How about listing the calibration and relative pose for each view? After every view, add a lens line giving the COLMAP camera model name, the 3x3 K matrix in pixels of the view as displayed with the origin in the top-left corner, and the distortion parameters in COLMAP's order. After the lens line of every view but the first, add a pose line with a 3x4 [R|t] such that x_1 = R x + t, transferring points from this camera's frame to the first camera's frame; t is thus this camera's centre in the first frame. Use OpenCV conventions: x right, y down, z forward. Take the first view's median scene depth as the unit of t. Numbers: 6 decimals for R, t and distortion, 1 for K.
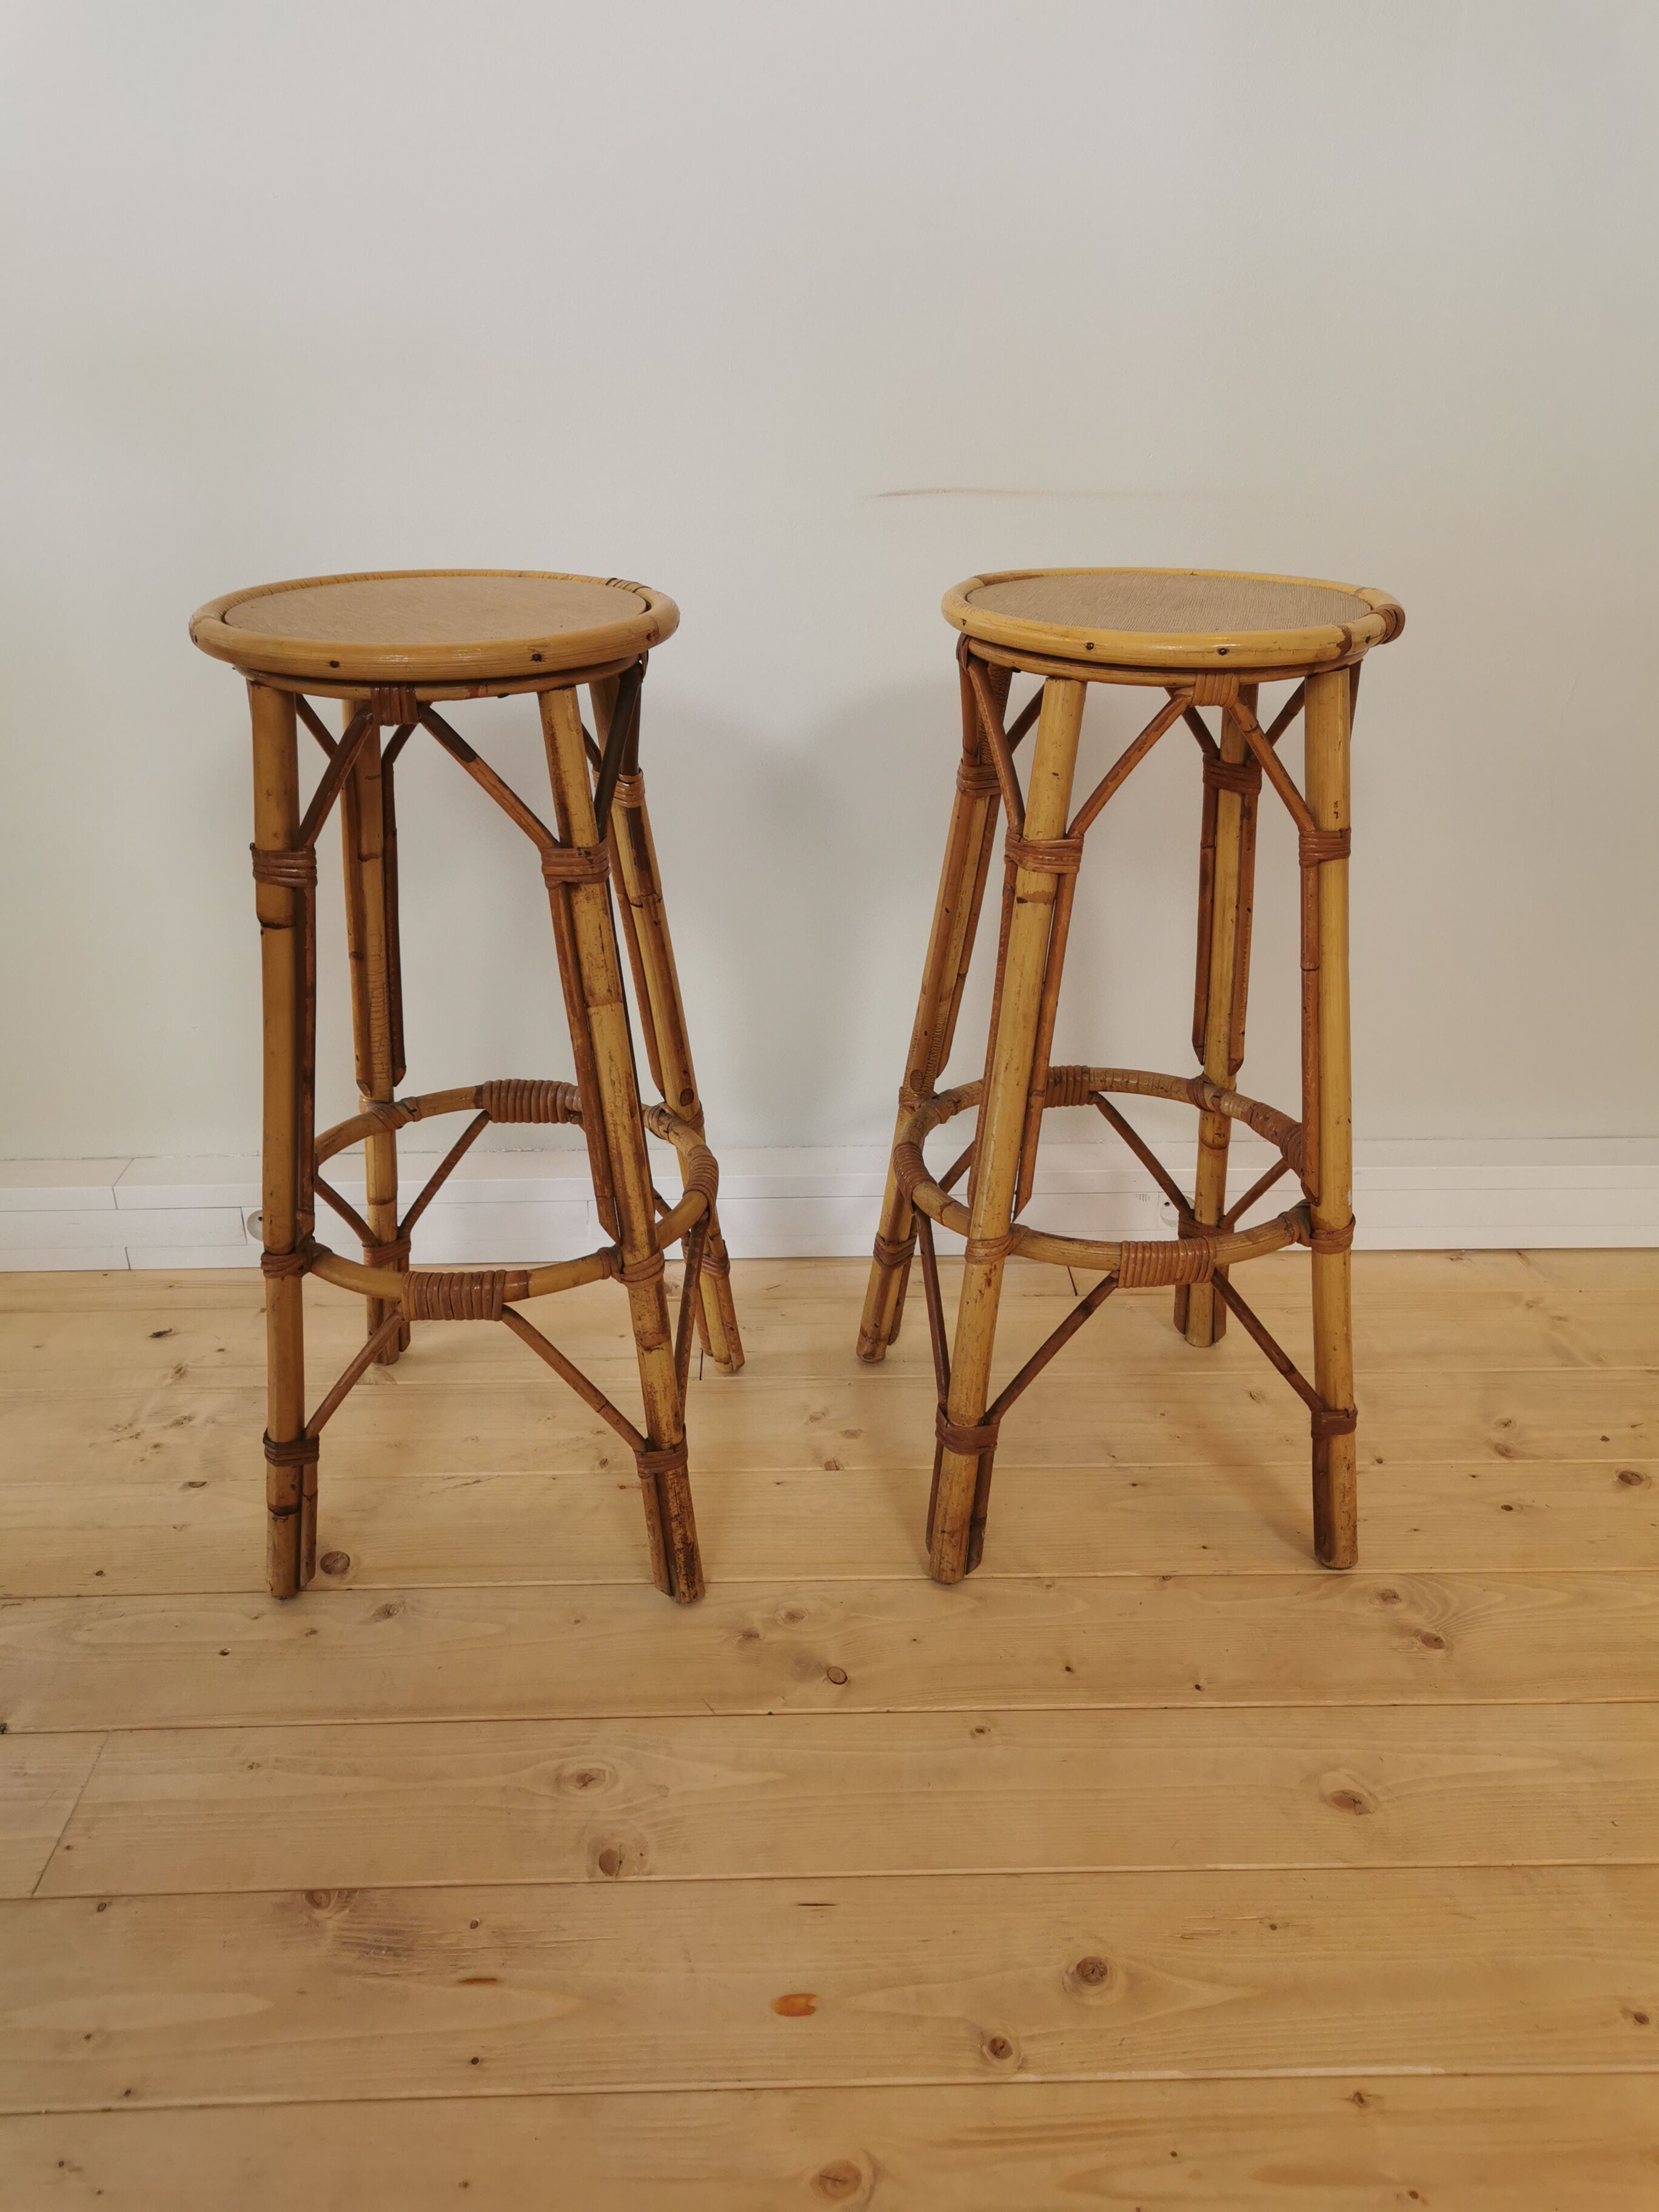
lens RADIAL K [[1721.9, 0, 829.1], [0, 1721.9, 1104.8], [0, 0, 1]] dist [0.041782, -0.022908]
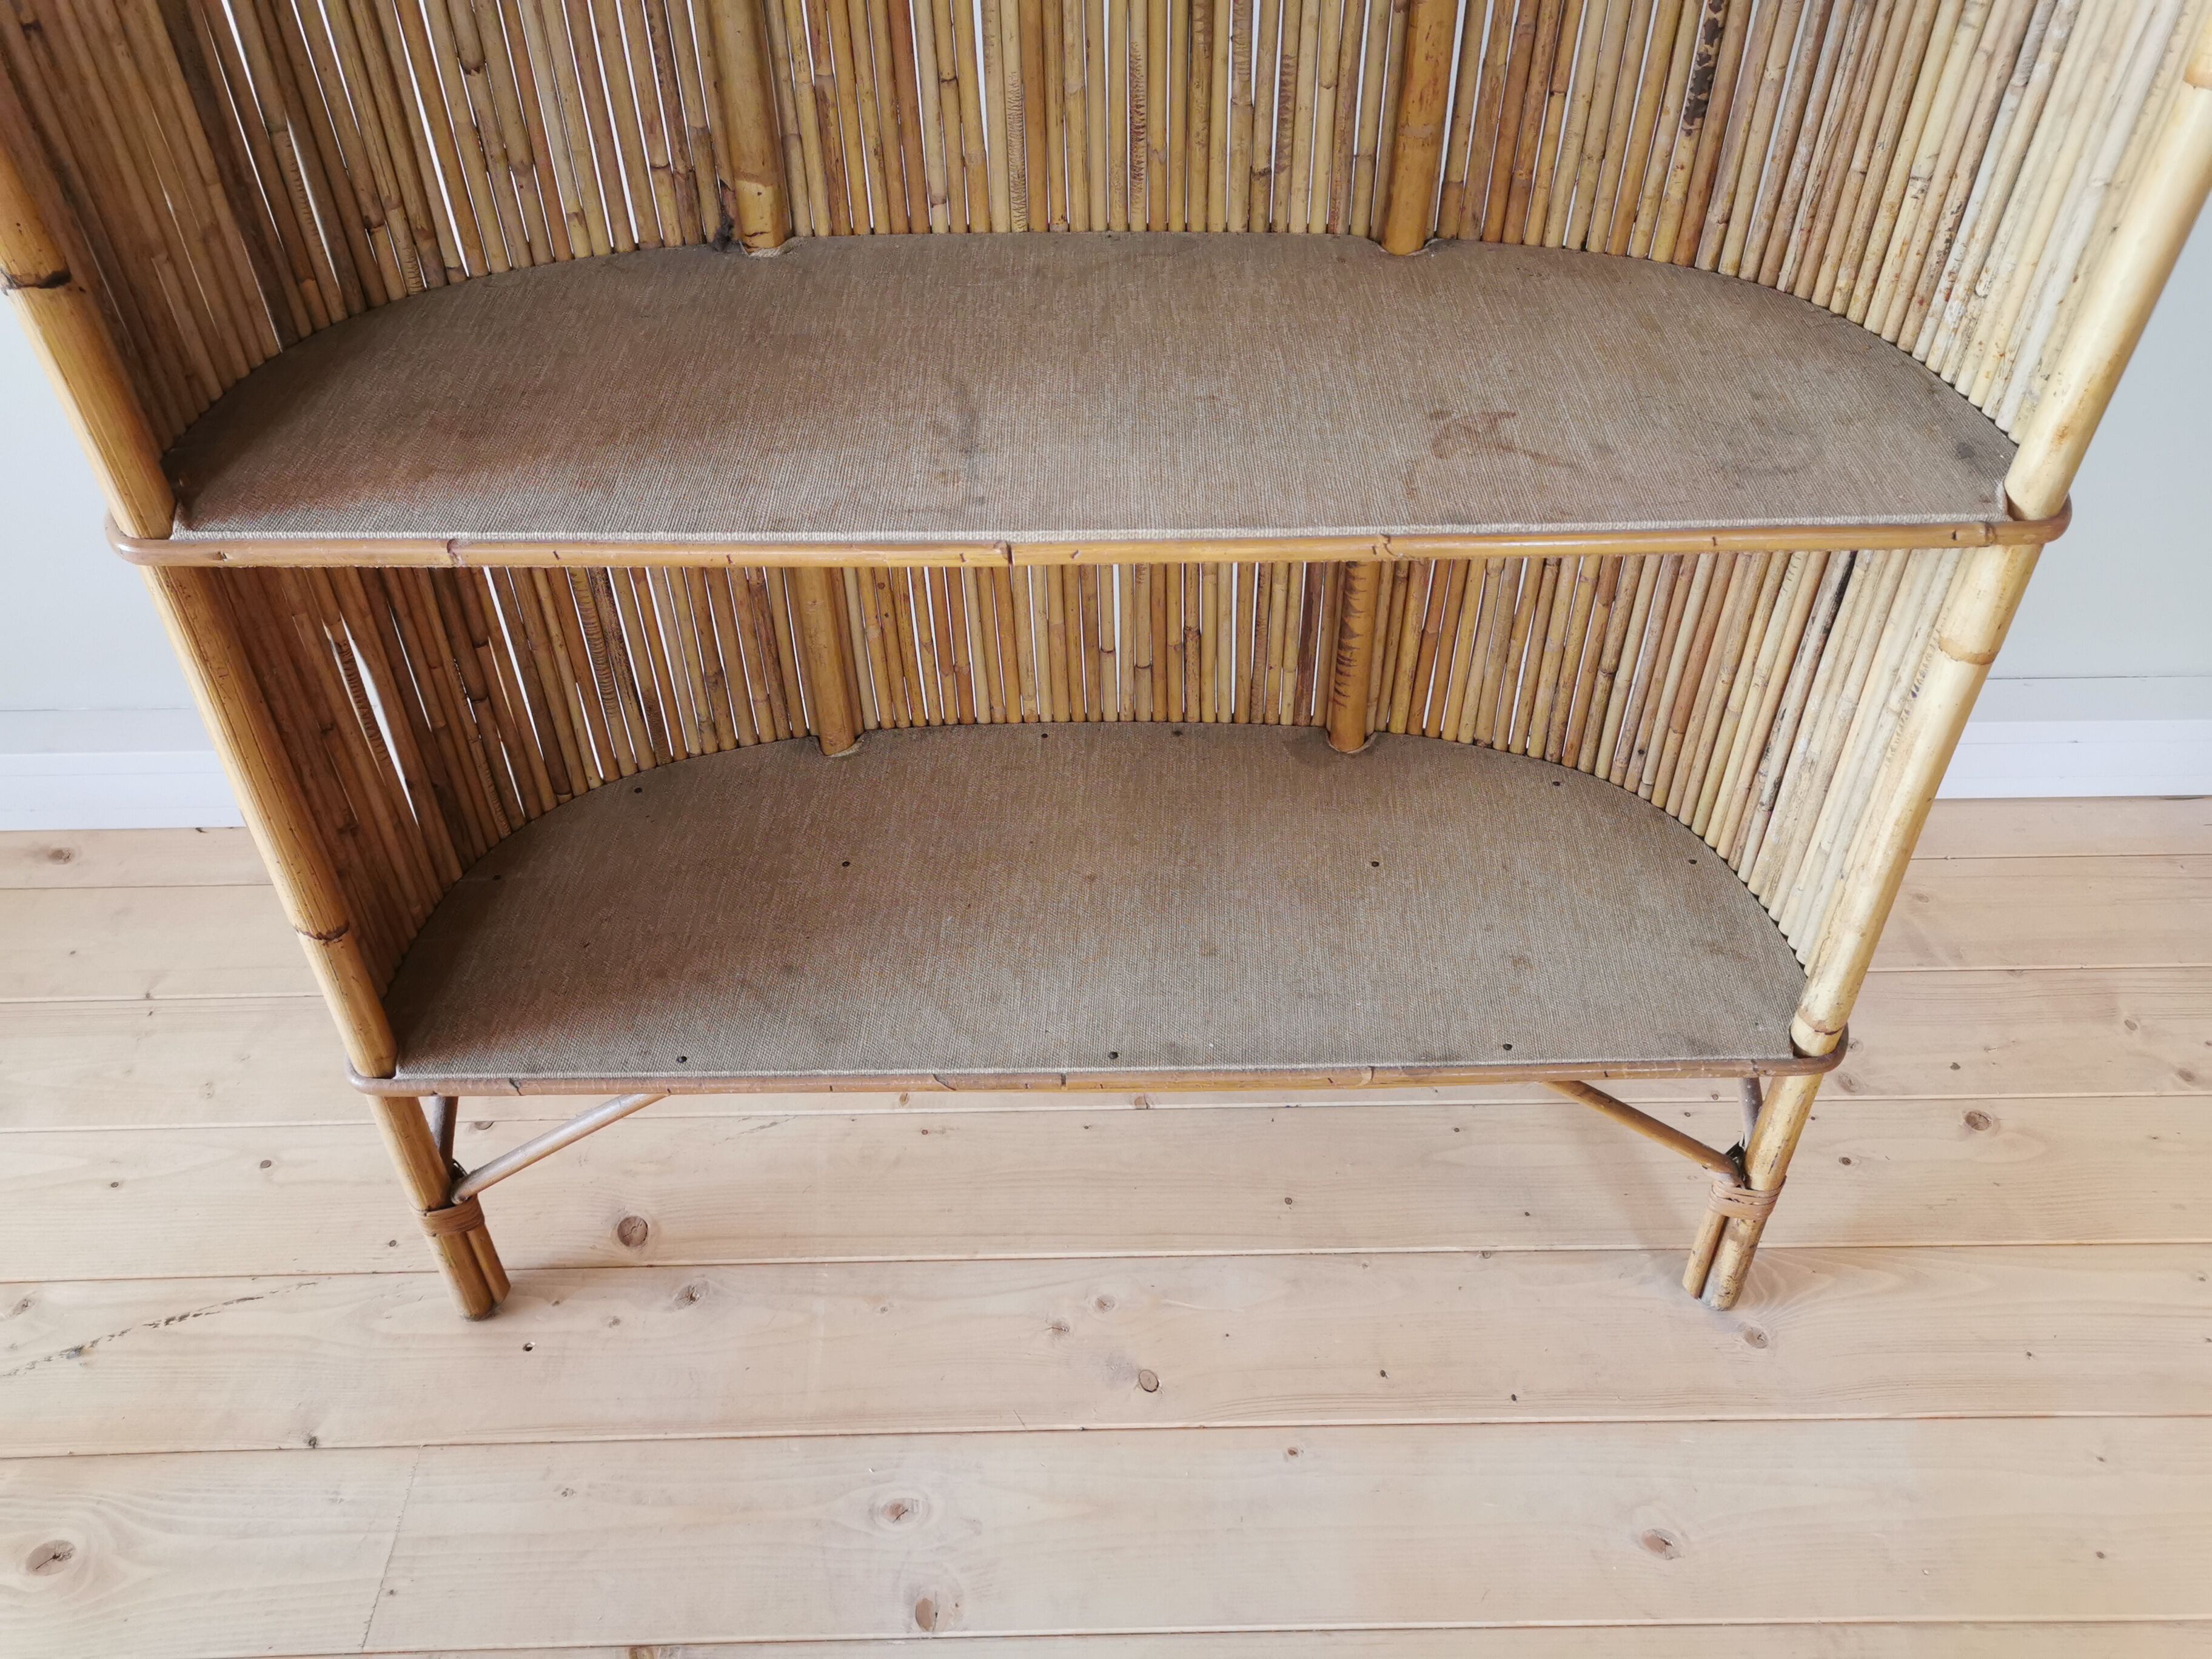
lens RADIAL K [[1721.9, 0, 1110.3], [0, 1721.9, 837.1], [0, 0, 1]] dist [0.041782, -0.022908]
pose [[0.999963, 0.002451, -0.008247, -0.009973], [0.000352, 0.946087, 0.323912, -0.287745], [0.008597, -0.323903, 0.946051, 0.168348]]
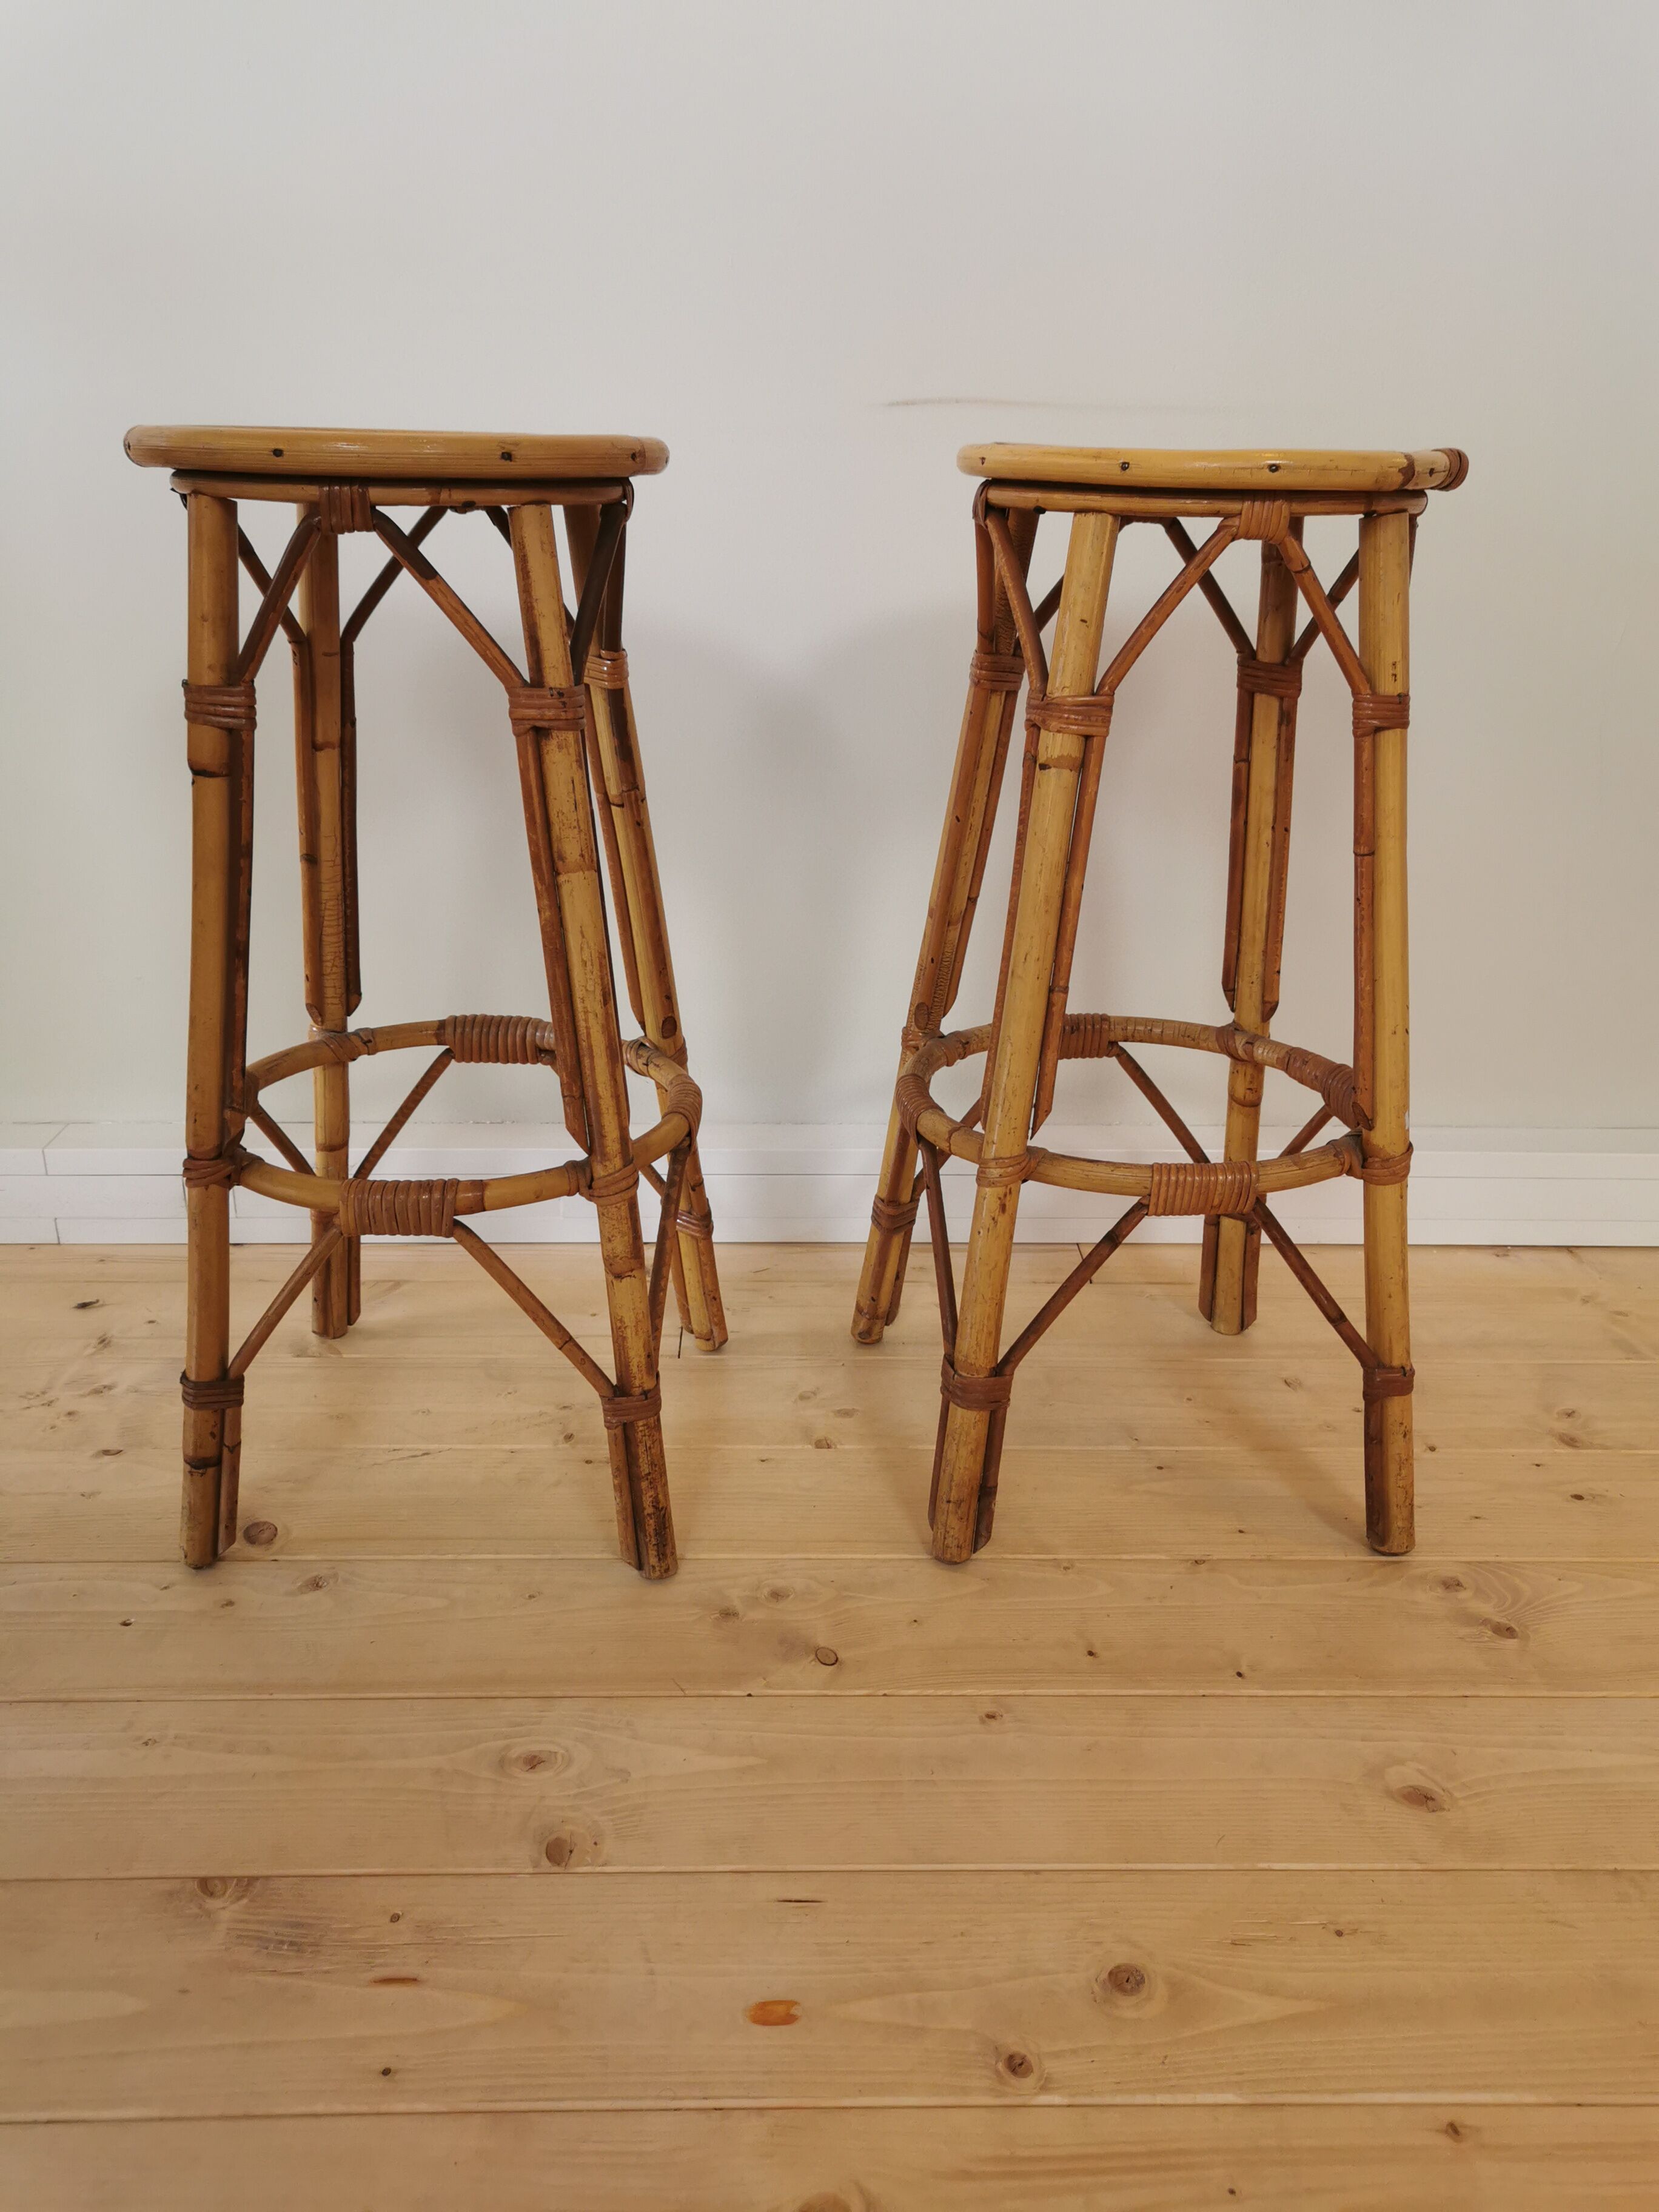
lens RADIAL K [[1721.9, 0, 823.9], [0, 1721.9, 1108.8], [0, 0, 1]] dist [0.041782, -0.022908]
pose [[0.999895, 0.014284, 0.002438, -0.002723], [-0.014085, 0.997583, -0.068046, 0.114902], [-0.003405, 0.068005, 0.997679, 0.110618]]
